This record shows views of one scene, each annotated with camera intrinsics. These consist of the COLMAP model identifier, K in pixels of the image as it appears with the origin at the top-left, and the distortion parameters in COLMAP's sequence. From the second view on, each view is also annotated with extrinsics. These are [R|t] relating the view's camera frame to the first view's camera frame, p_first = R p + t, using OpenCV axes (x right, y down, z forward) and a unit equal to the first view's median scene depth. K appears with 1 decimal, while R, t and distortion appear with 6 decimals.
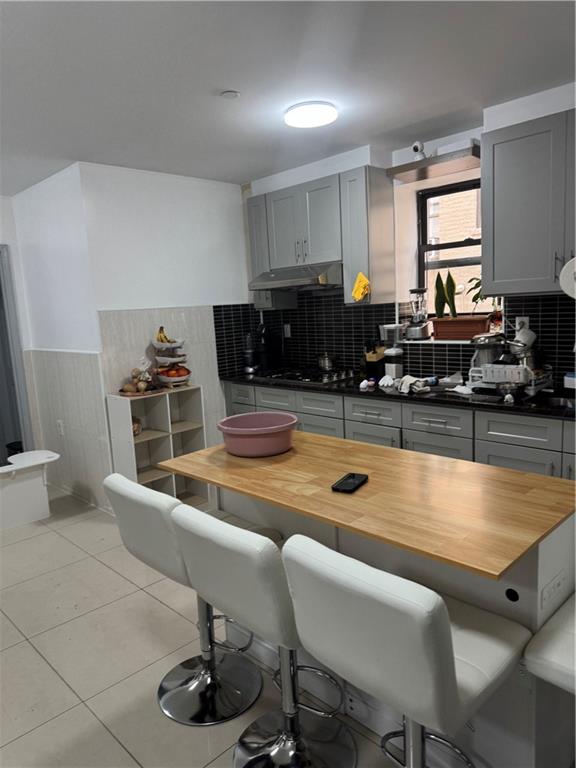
lens RADIAL K [[538.2, 0, 288.0], [0, 538.2, 384.0], [0, 0, 1]] dist [0.099906, -0.153038]
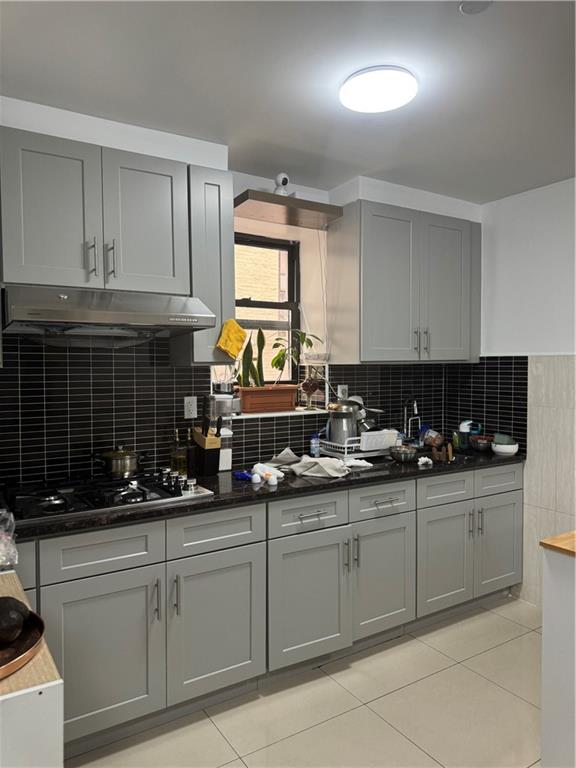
lens RADIAL K [[538.2, 0, 288.0], [0, 538.2, 384.0], [0, 0, 1]] dist [0.099906, -0.153038]
pose [[0.213900, 0.017752, 0.976694, -0.519580], [0.137636, 0.989313, -0.048125, -0.081890], [-0.967111, 0.144722, 0.209171, 0.804429]]
